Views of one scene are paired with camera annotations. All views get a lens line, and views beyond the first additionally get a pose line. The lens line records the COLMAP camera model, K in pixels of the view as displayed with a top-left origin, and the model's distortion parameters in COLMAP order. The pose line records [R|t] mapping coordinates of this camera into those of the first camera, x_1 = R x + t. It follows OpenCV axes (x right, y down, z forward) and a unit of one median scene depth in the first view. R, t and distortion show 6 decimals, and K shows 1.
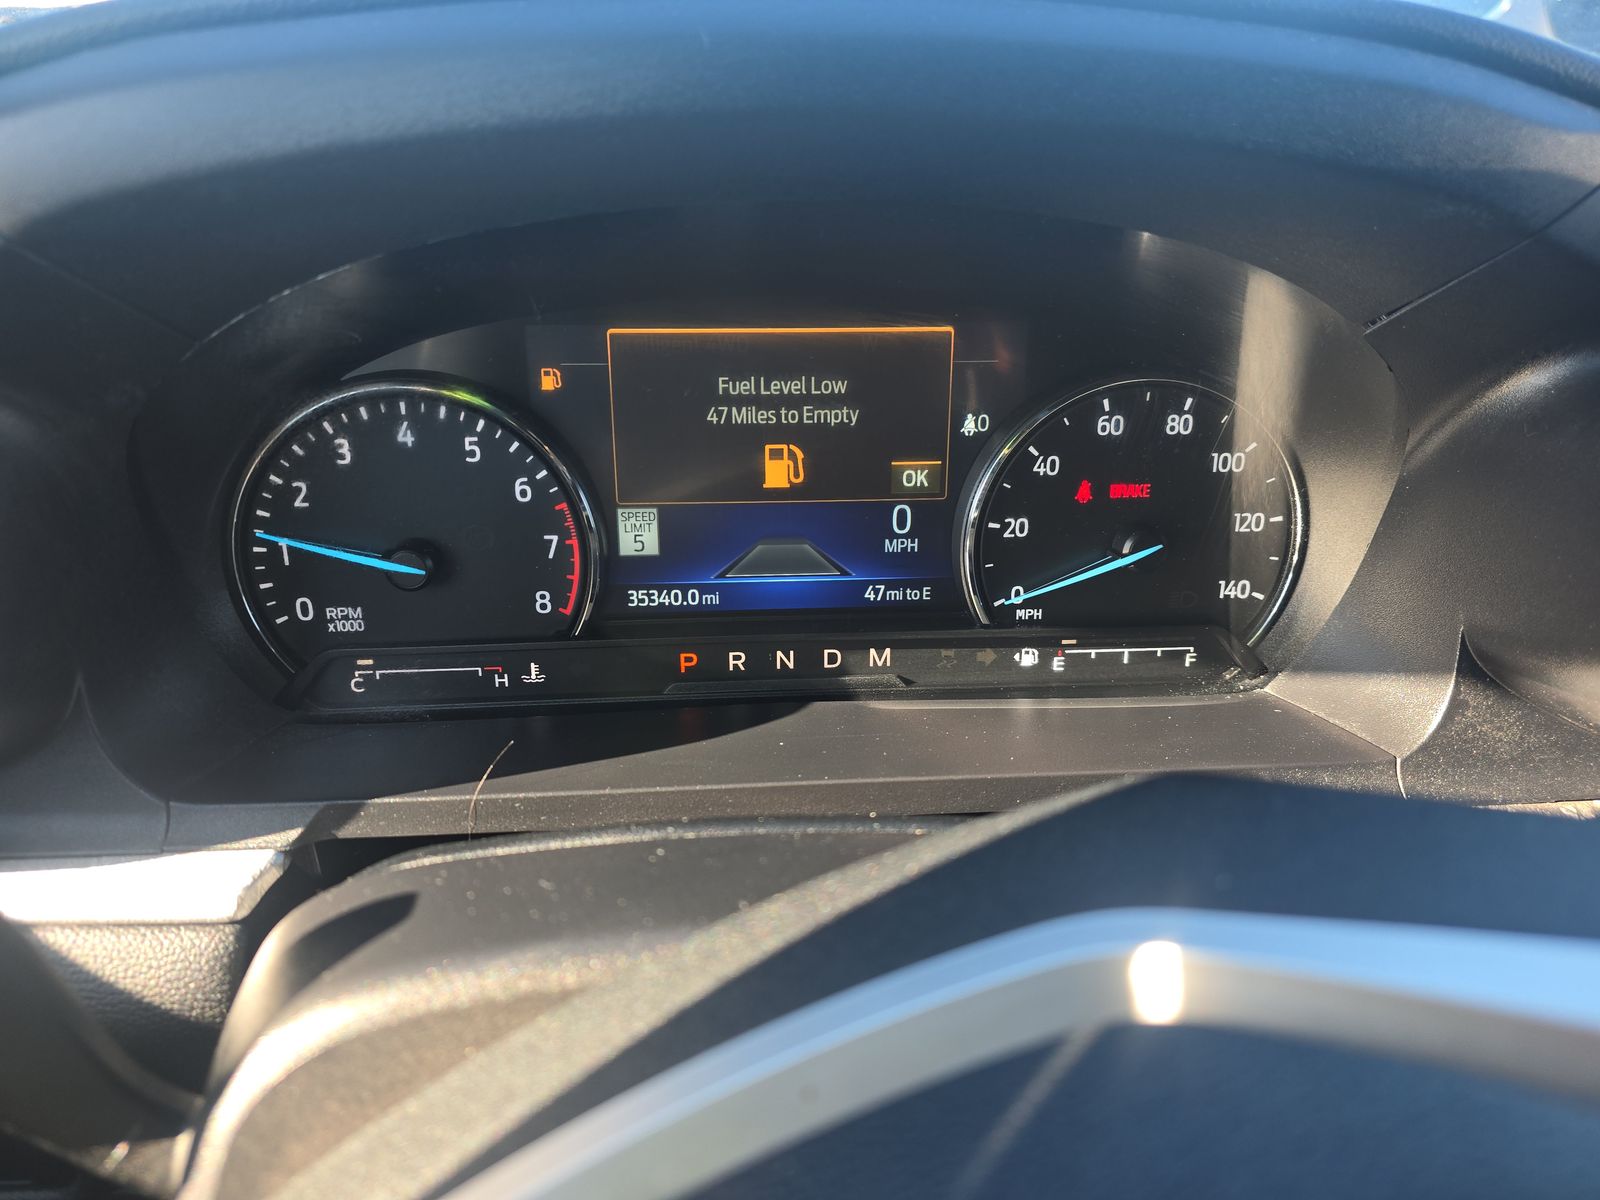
lens RADIAL K [[1066.5, 0, 799.4], [0, 1066.5, 595.4], [0, 0, 1]] dist [-0.008135, -0.003387]
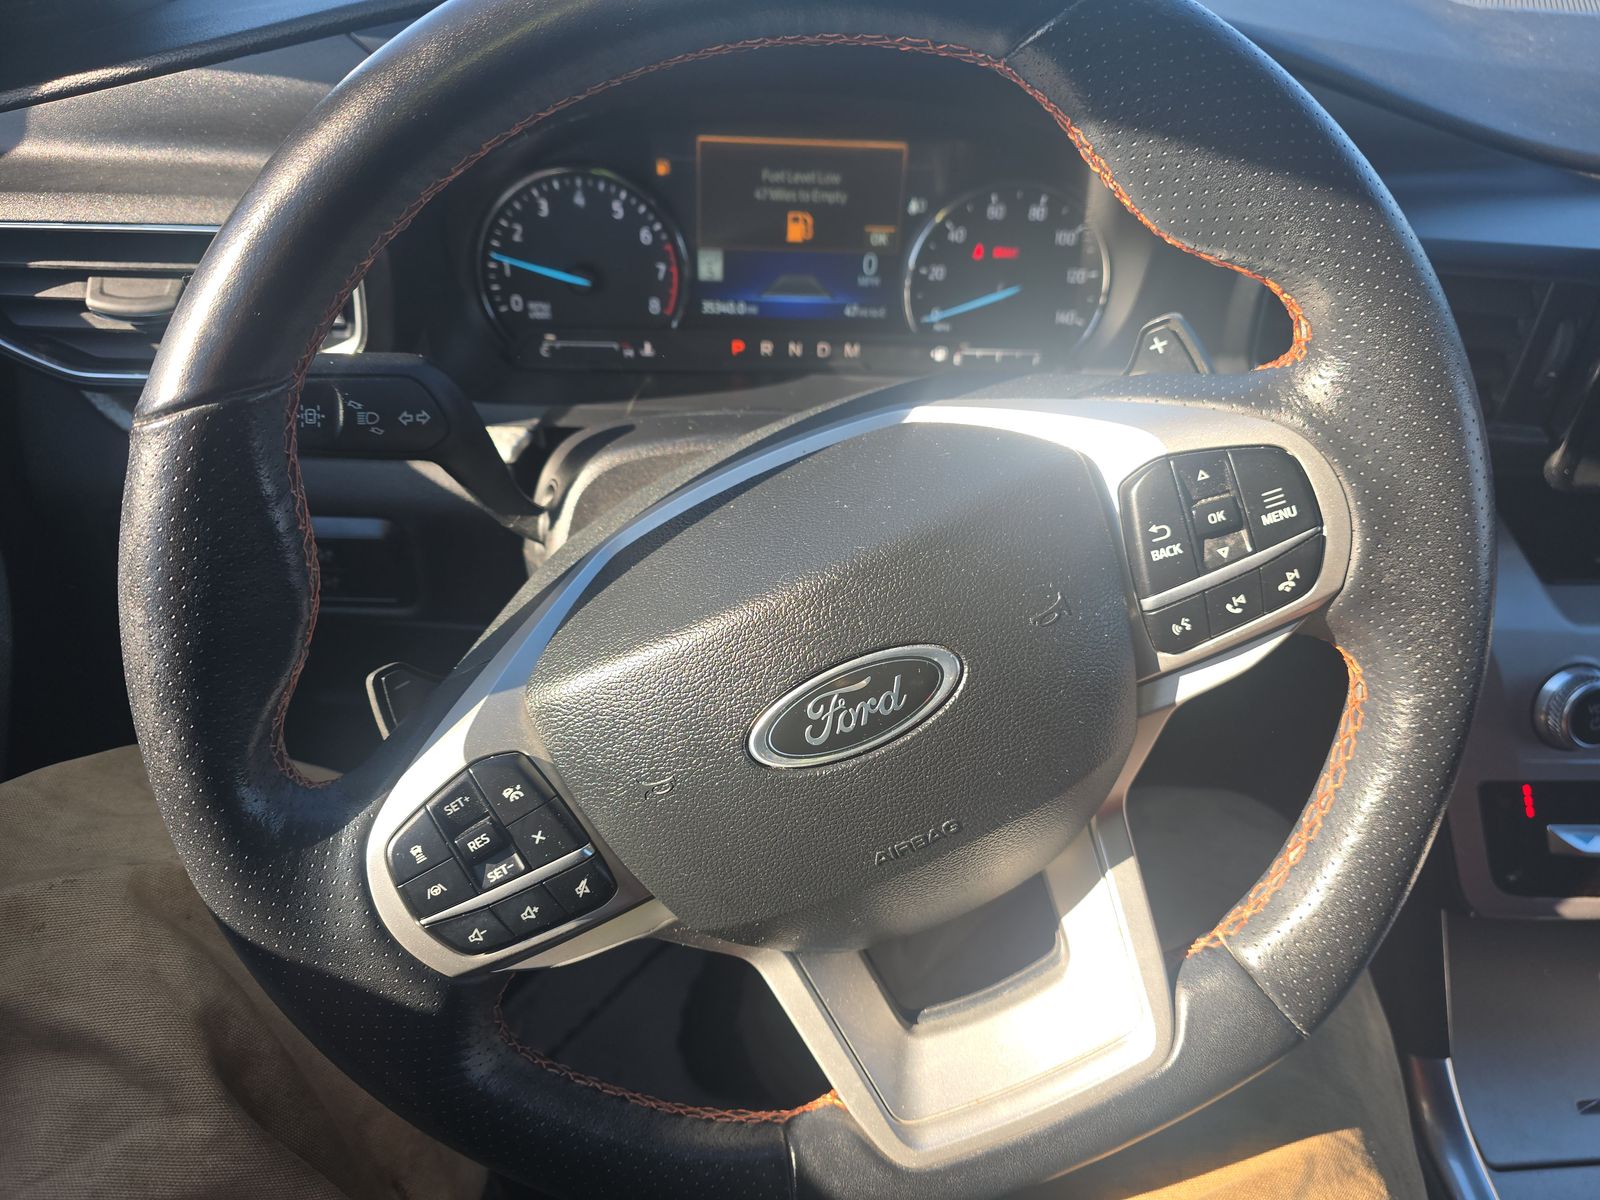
lens RADIAL K [[1066.5, 0, 802.9], [0, 1066.5, 614.8], [0, 0, 1]] dist [-0.008135, -0.003387]
pose [[0.998985, 0.043819, 0.010475, -0.000816], [-0.045050, 0.968478, 0.244991, 0.056687], [0.000590, -0.245215, 0.969469, -0.766390]]
